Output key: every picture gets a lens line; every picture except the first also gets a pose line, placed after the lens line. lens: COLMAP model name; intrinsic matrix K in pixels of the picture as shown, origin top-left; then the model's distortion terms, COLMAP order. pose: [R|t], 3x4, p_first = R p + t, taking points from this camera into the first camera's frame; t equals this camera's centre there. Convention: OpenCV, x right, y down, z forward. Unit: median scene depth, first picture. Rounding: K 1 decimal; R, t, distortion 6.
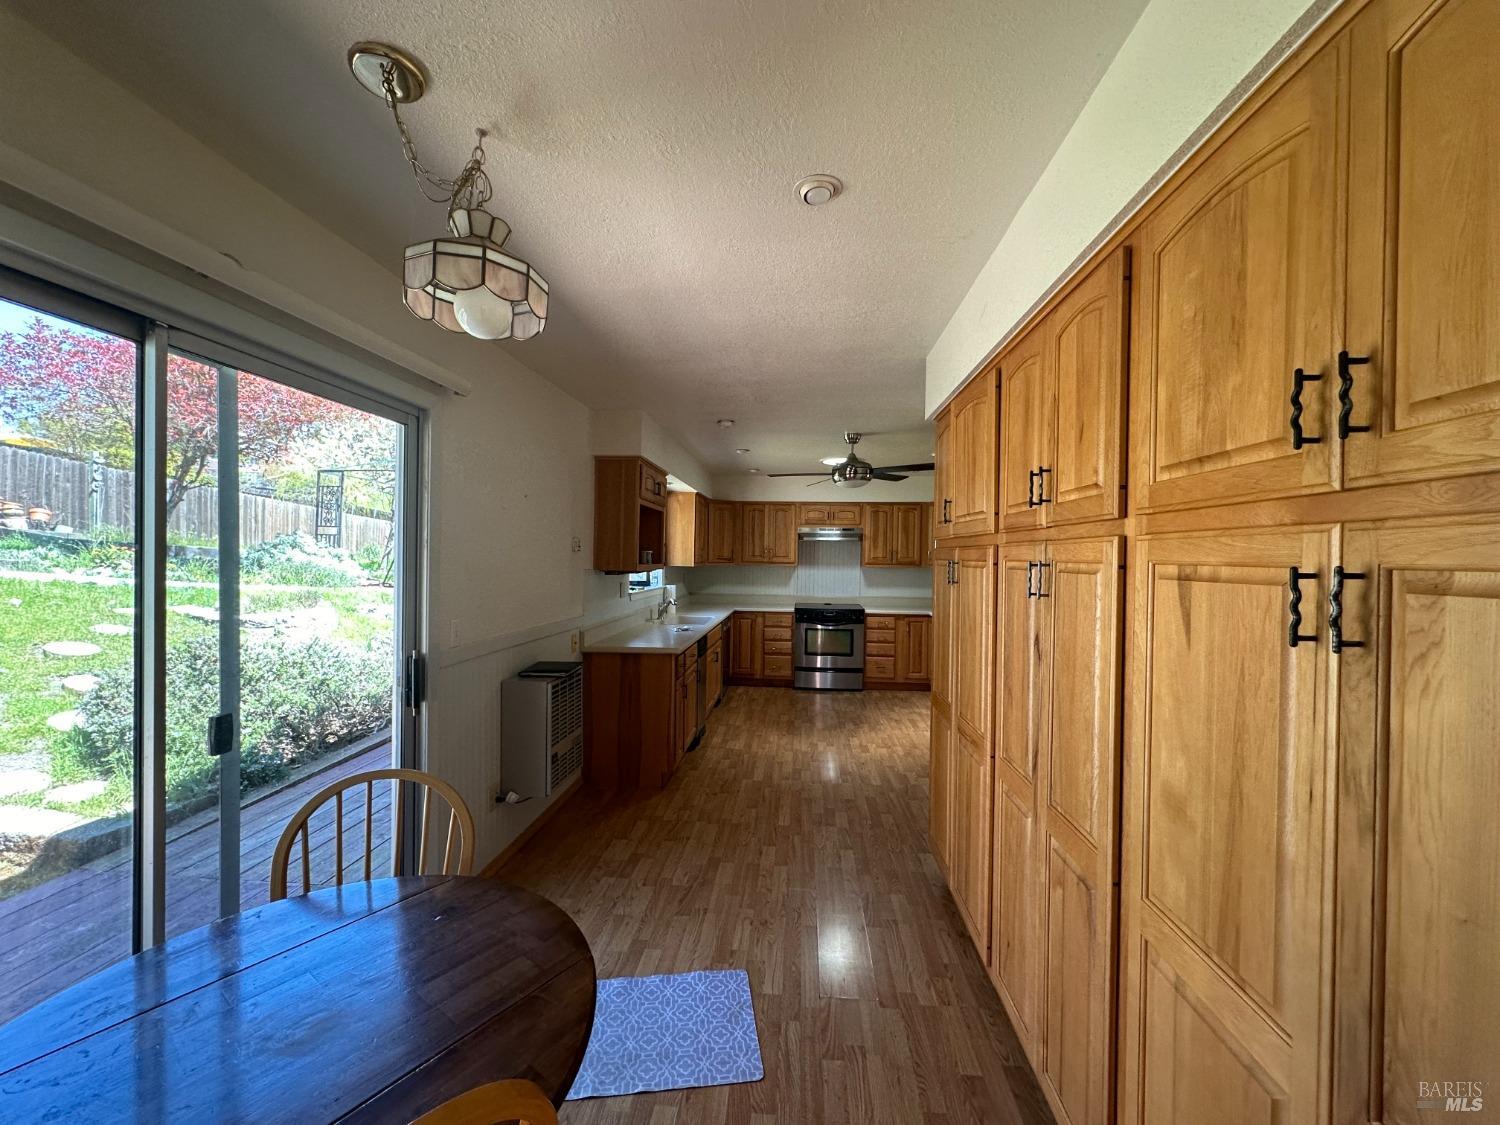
lens RADIAL K [[601.6, 0, 751.4], [0, 601.6, 561.7], [0, 0, 1]] dist [-0.001267, -0.000082]
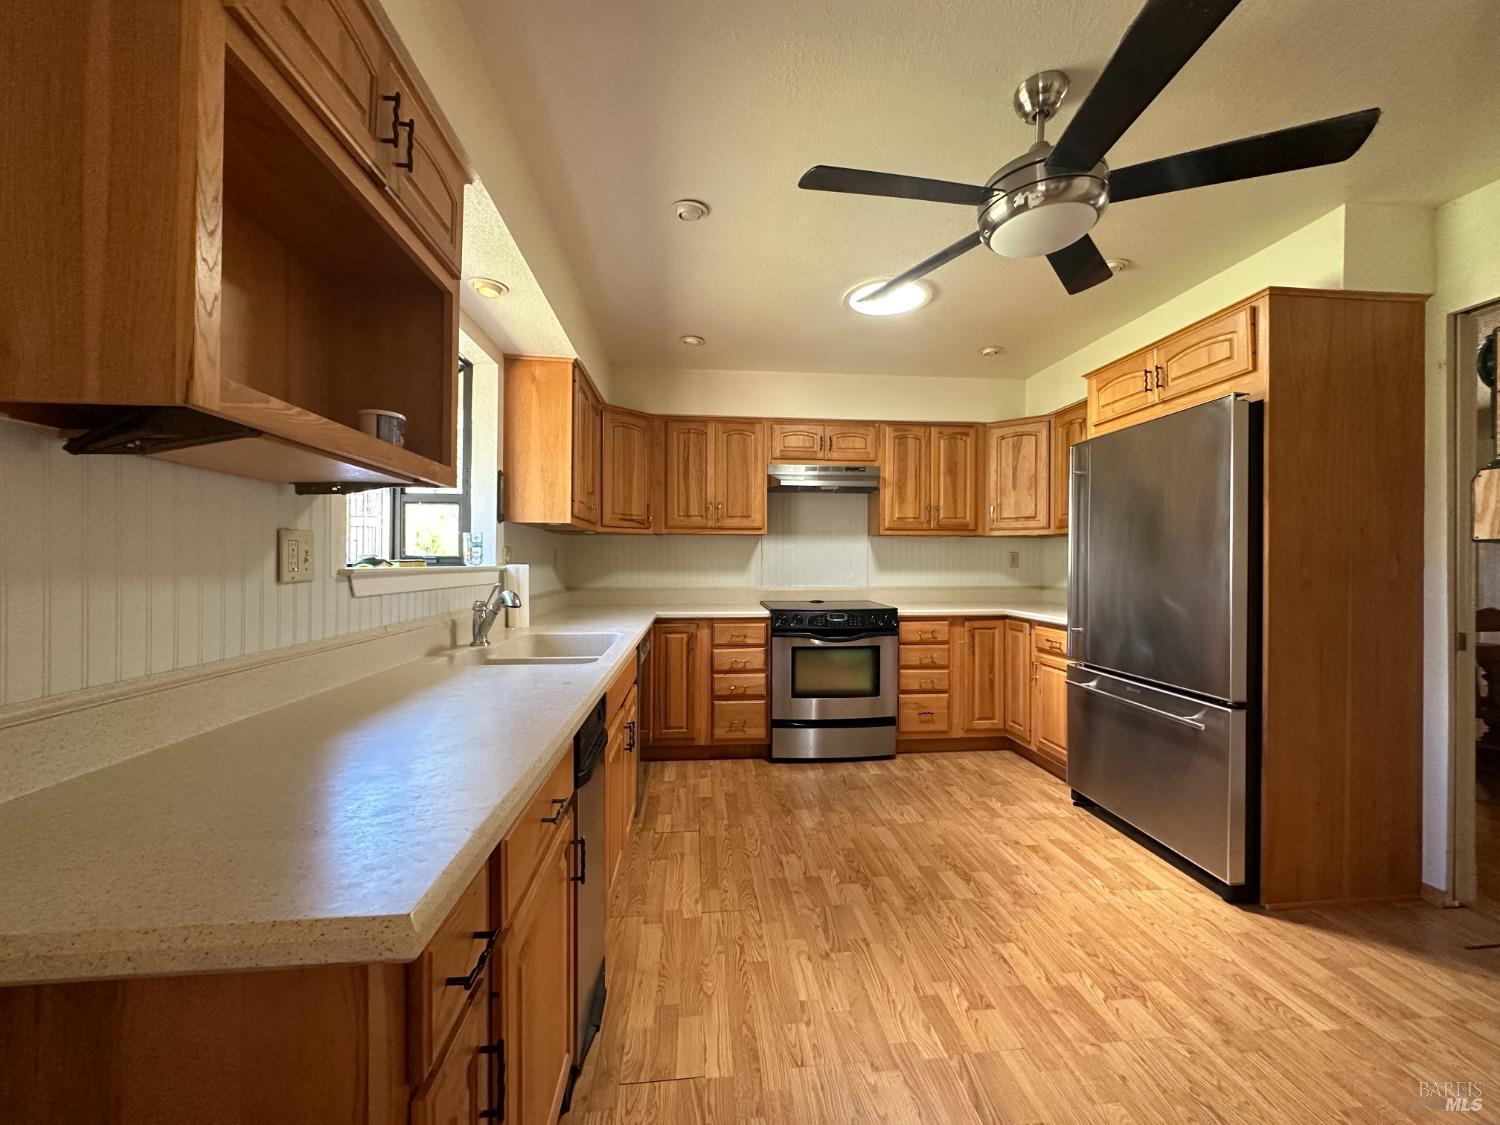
lens RADIAL K [[601.6, 0, 746.6], [0, 601.6, 561.6], [0, 0, 1]] dist [-0.001267, -0.000082]
pose [[0.985547, -0.012854, 0.168914, -0.038098], [0.014272, 0.999872, -0.007184, 0.037980], [-0.168800, 0.009491, 0.985605, 0.478294]]
